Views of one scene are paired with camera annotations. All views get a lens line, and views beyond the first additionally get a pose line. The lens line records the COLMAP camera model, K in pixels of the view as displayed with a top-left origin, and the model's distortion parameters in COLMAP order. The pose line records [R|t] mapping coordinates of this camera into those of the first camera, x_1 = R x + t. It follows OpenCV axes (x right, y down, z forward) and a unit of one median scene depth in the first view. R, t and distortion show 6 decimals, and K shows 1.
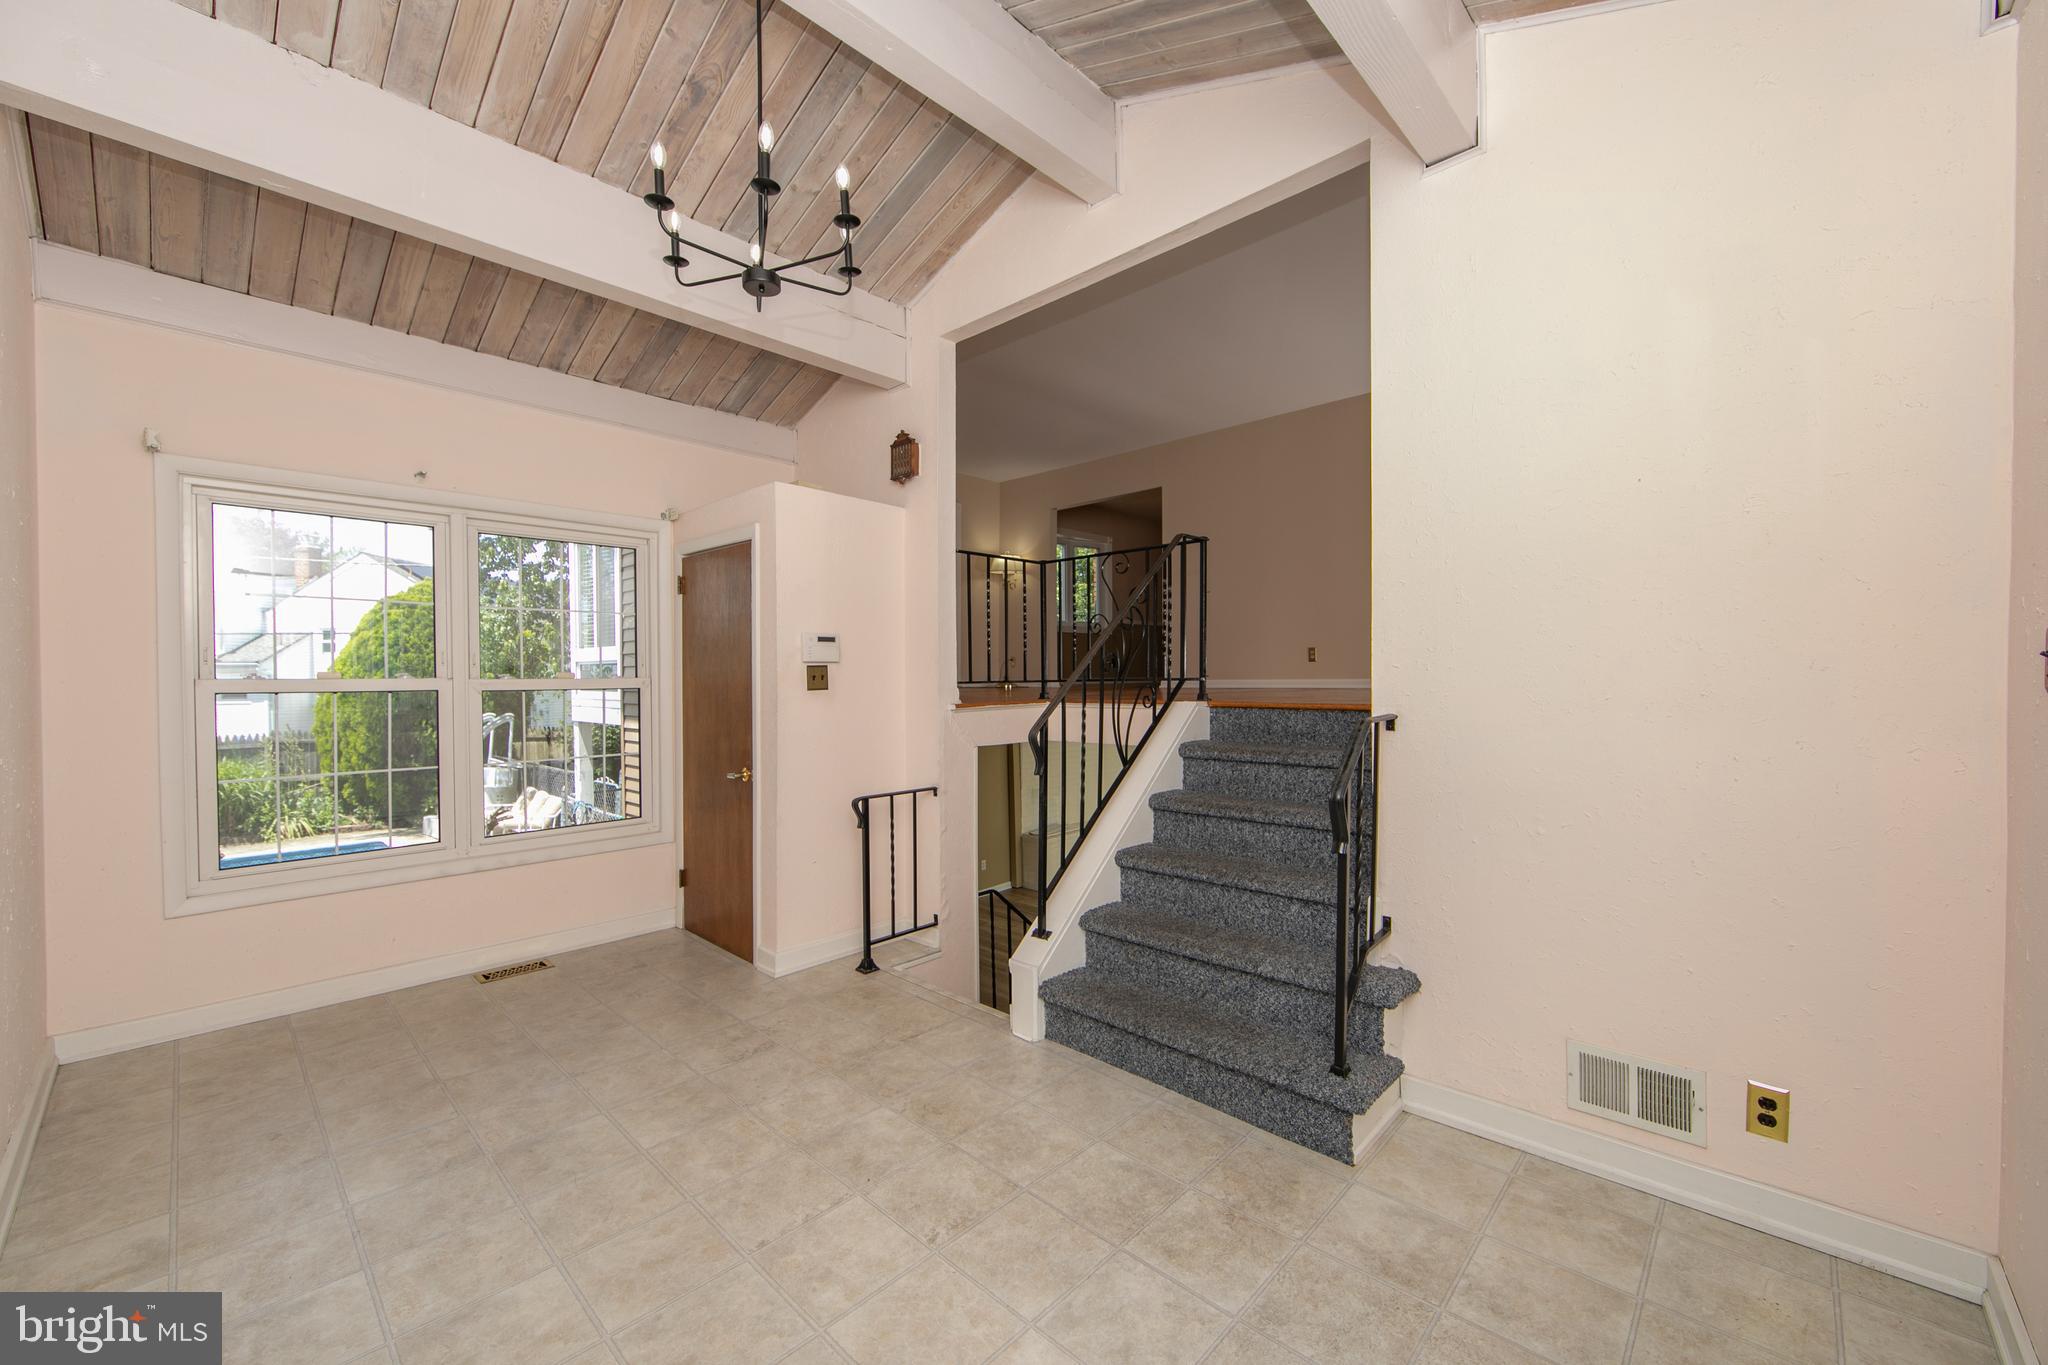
lens RADIAL K [[803.3, 0, 1032.3], [0, 803.3, 683.0], [0, 0, 1]] dist [-0.001968, -0.000164]
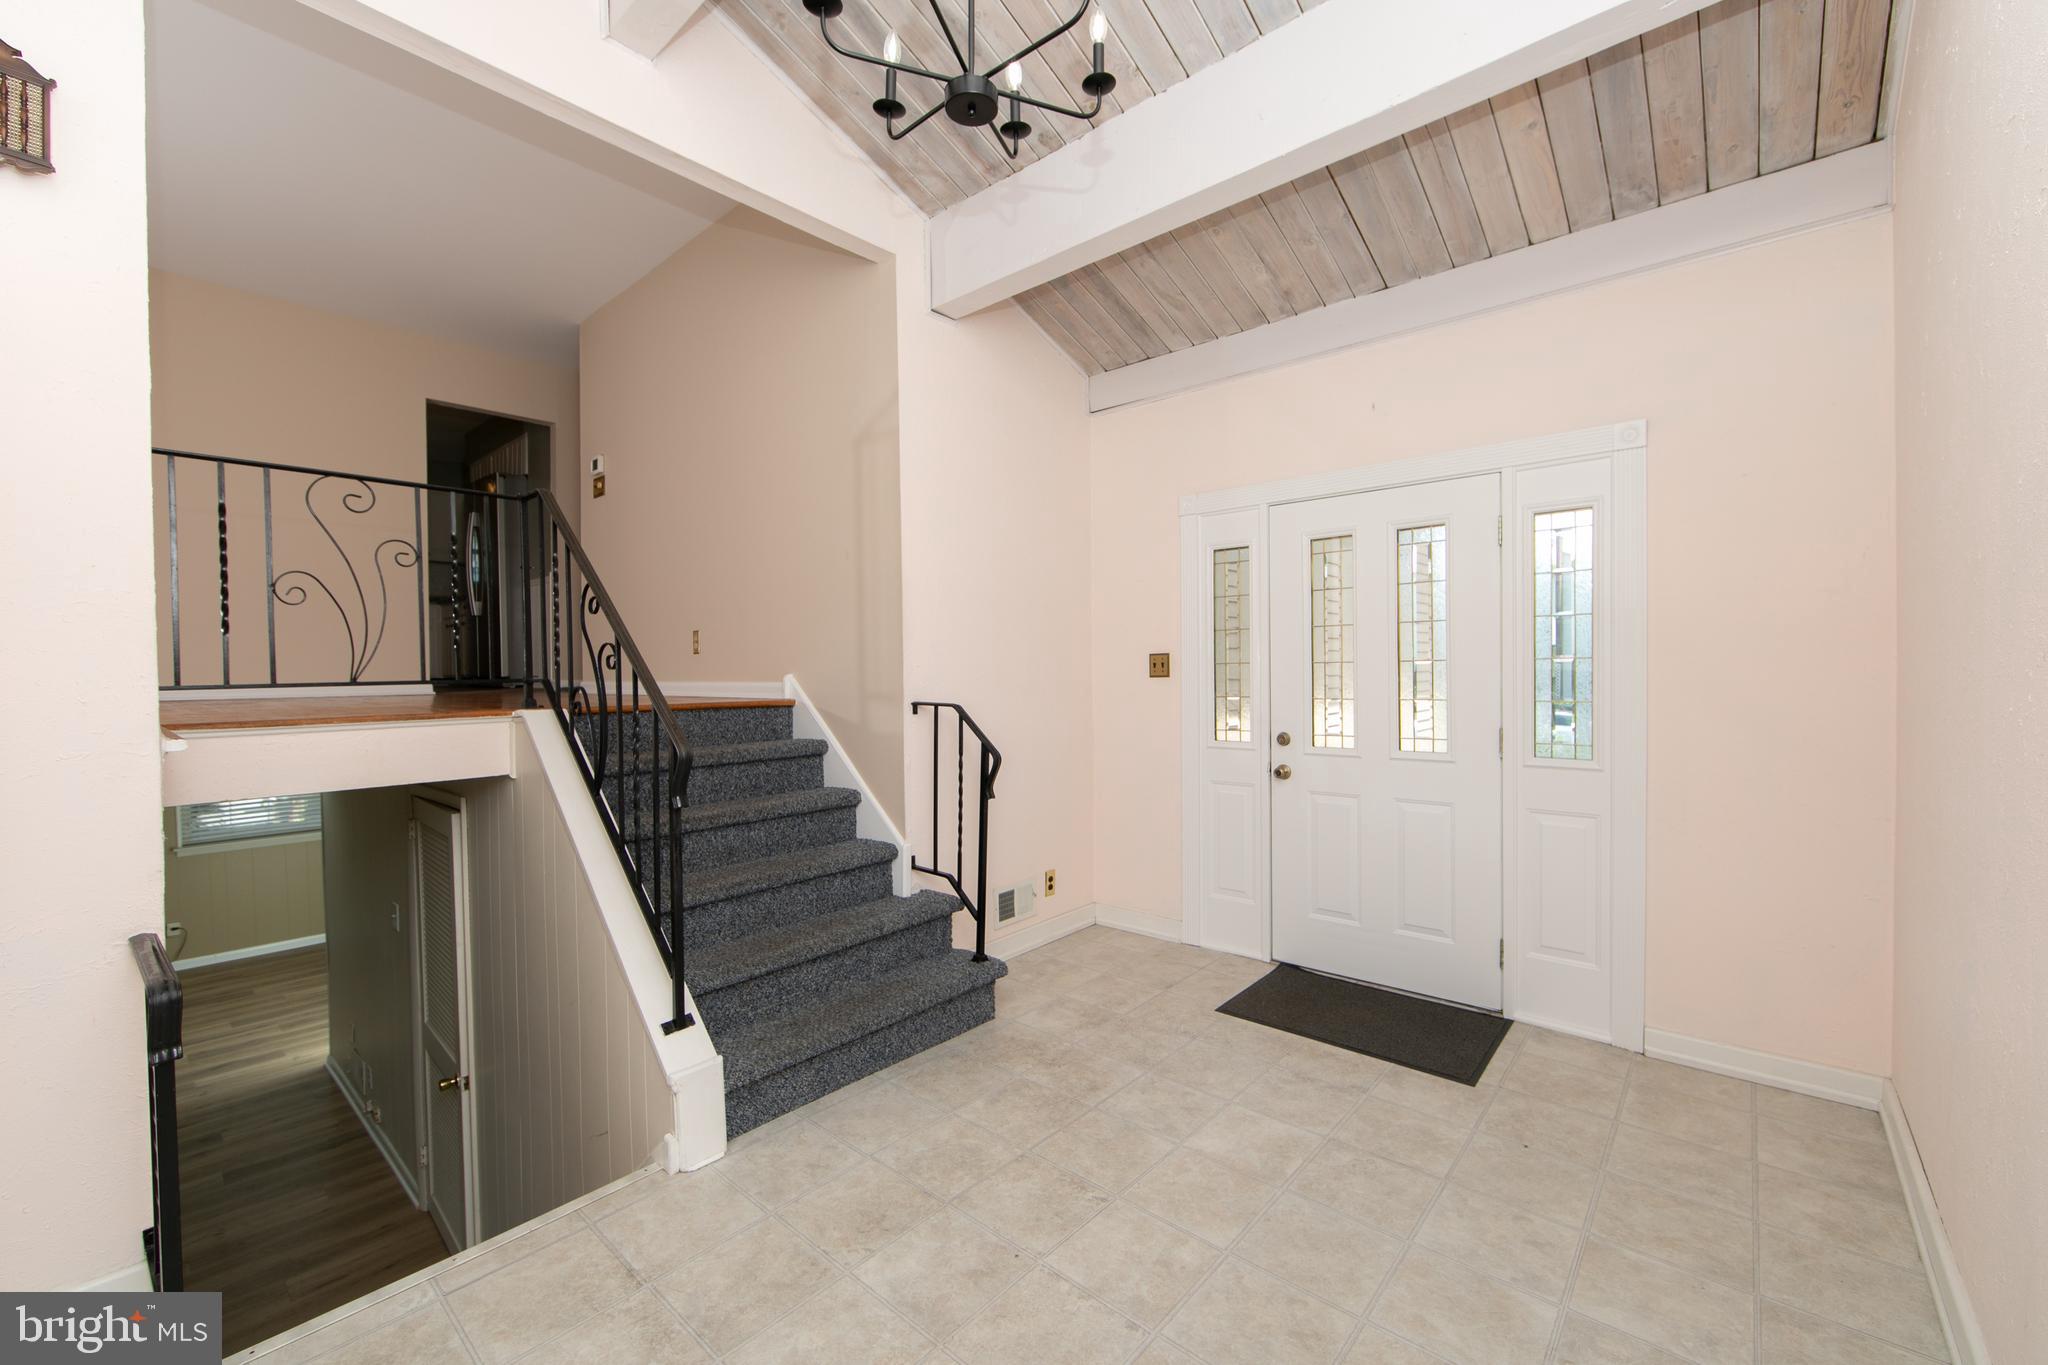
lens RADIAL K [[835.6, 0, 1019.8], [0, 835.6, 699.8], [0, 0, 1]] dist [0.000956, -0.000027]
pose [[-0.036605, -0.026371, 0.998982, -1.045494], [0.020838, 0.999414, 0.027146, 0.003450], [-0.999113, 0.021810, -0.036034, 0.986078]]
